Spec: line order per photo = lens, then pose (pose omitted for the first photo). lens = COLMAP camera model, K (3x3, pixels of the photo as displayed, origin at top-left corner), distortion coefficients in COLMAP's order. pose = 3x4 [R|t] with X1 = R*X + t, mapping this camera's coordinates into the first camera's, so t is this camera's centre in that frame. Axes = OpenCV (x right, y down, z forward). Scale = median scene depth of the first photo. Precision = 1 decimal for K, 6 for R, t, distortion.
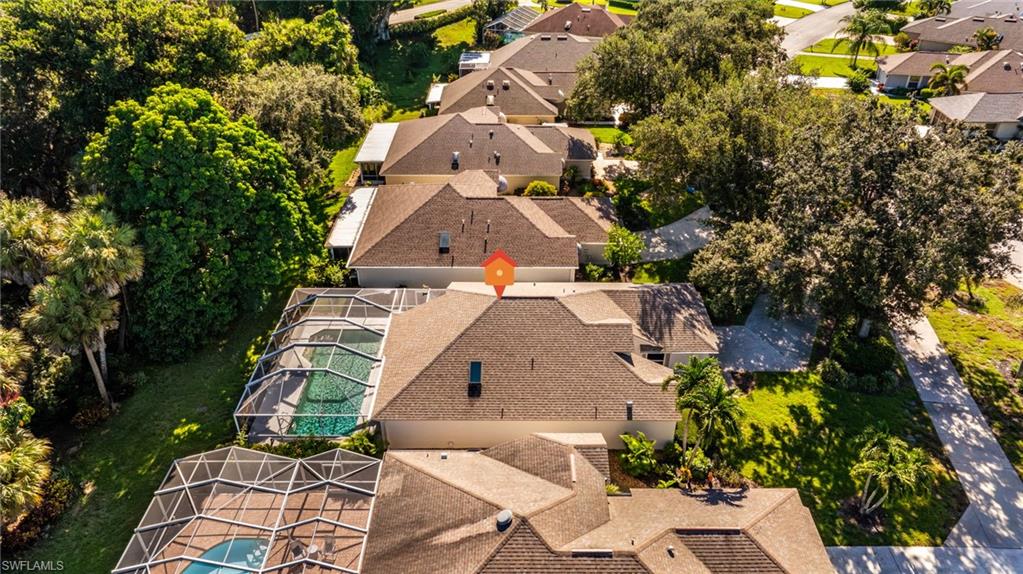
lens RADIAL K [[713.2, 0, 511.5], [0, 713.2, 287.0], [0, 0, 1]] dist [-0.065499, 0.057843]
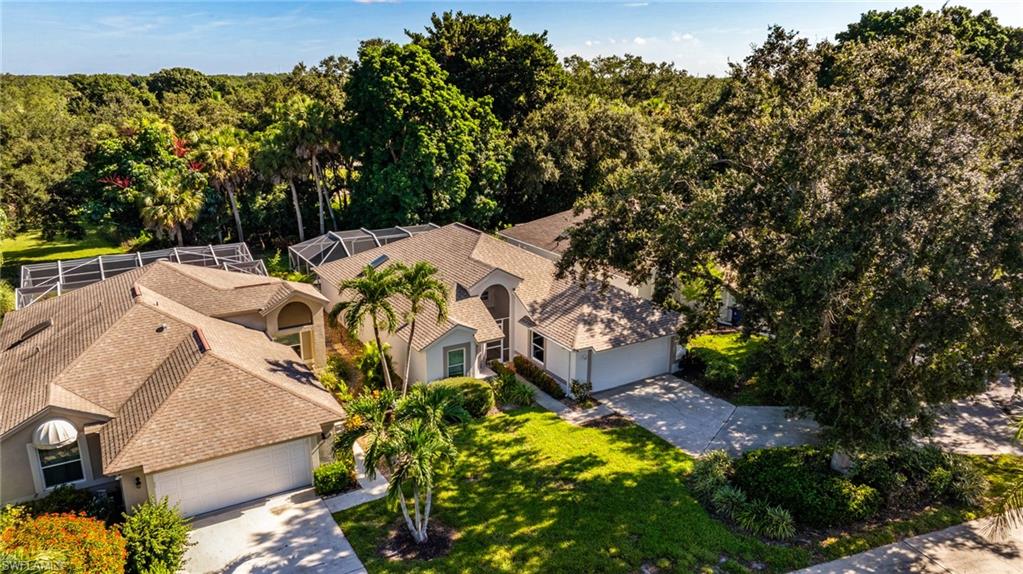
lens RADIAL K [[713.2, 0, 511.5], [0, 713.2, 287.0], [0, 0, 1]] dist [-0.065499, 0.057843]
pose [[0.523320, 0.249607, -0.814759, 0.822896], [-0.464543, 0.885133, -0.027210, 0.080157], [0.714378, 0.392730, 0.579161, 0.488735]]
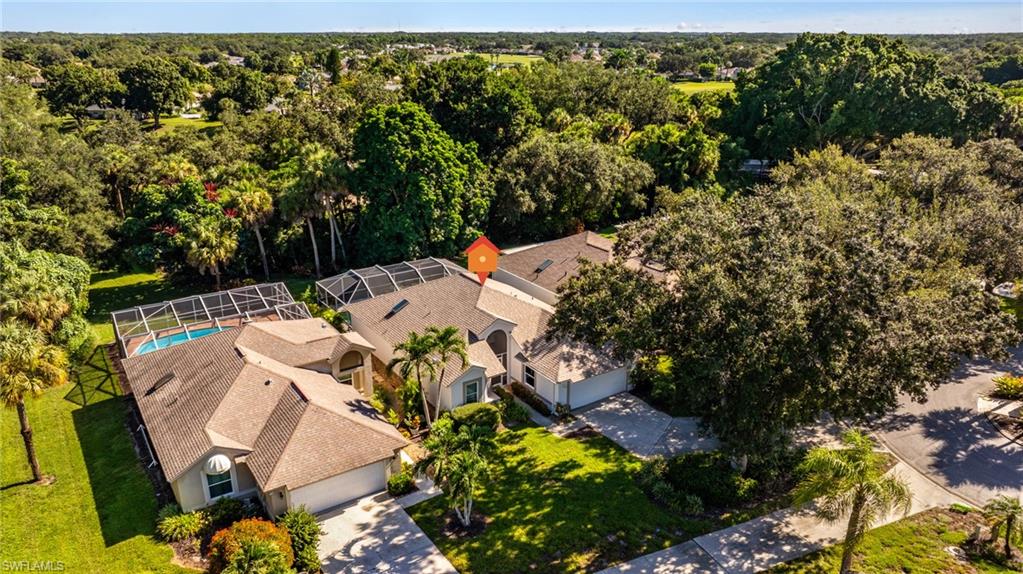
lens RADIAL K [[713.2, 0, 511.5], [0, 713.2, 287.0], [0, 0, 1]] dist [-0.065499, 0.057843]
pose [[0.569076, 0.278363, -0.773736, 0.989515], [-0.444928, 0.895552, -0.005052, 0.000621], [0.691514, 0.347132, 0.633489, 0.245868]]
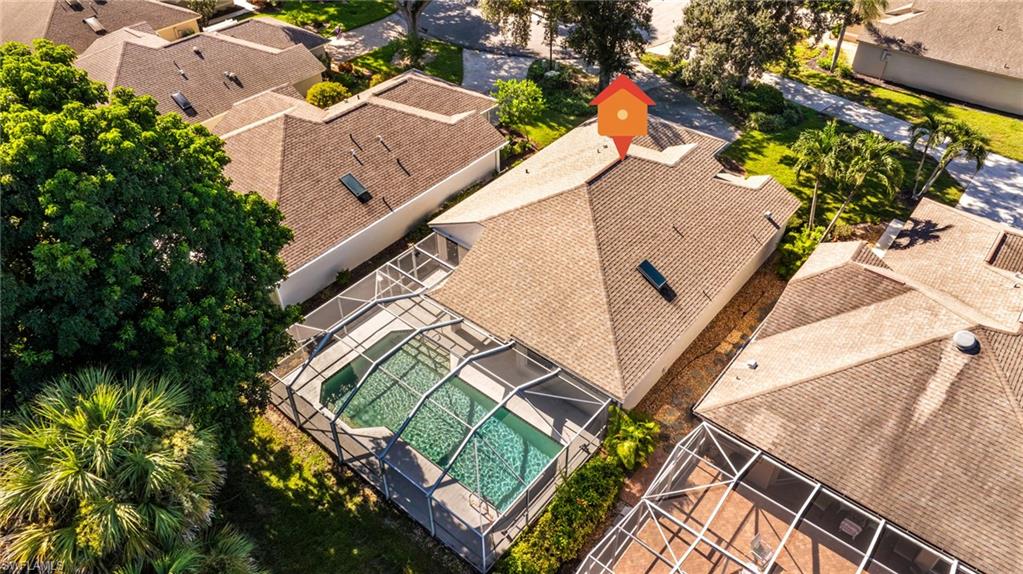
lens RADIAL K [[713.2, 0, 511.5], [0, 713.2, 287.0], [0, 0, 1]] dist [-0.065499, 0.057843]
pose [[0.631050, -0.512933, 0.581958, -0.541772], [0.421983, 0.856470, 0.297305, -0.145597], [-0.650927, 0.057962, 0.756924, 0.460298]]
